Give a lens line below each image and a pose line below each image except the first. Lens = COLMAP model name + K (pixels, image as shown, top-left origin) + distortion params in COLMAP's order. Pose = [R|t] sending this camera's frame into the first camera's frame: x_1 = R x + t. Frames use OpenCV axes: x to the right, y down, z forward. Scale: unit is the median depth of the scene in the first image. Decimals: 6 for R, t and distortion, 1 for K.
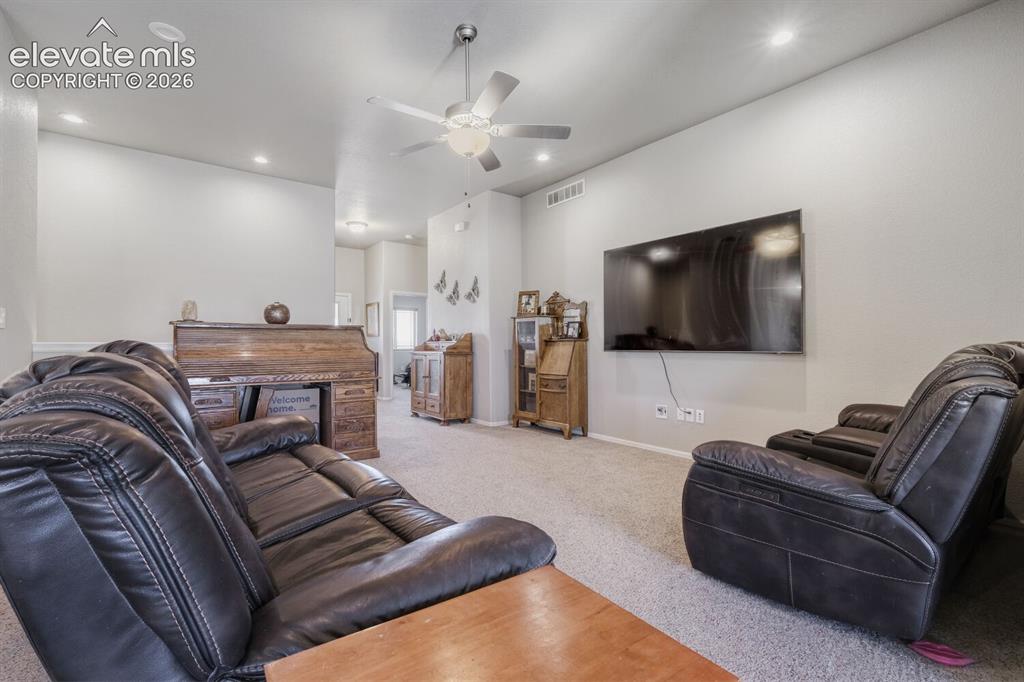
lens RADIAL K [[453.9, 0, 514.2], [0, 453.9, 339.7], [0, 0, 1]] dist [0.000670, -0.000947]
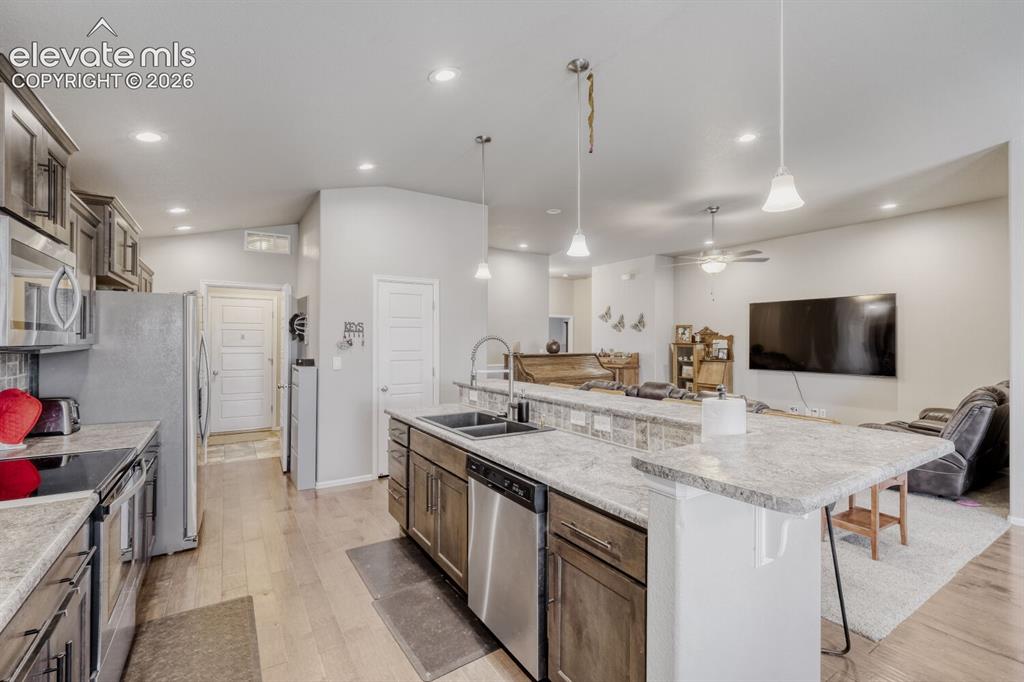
lens RADIAL K [[453.9, 0, 511.9], [0, 453.9, 340.5], [0, 0, 1]] dist [0.000670, -0.000947]
pose [[0.996707, 0.003932, -0.080986, -0.420108], [-0.002826, 0.999901, 0.013762, -0.080892], [0.081033, -0.013488, 0.996620, -0.515568]]
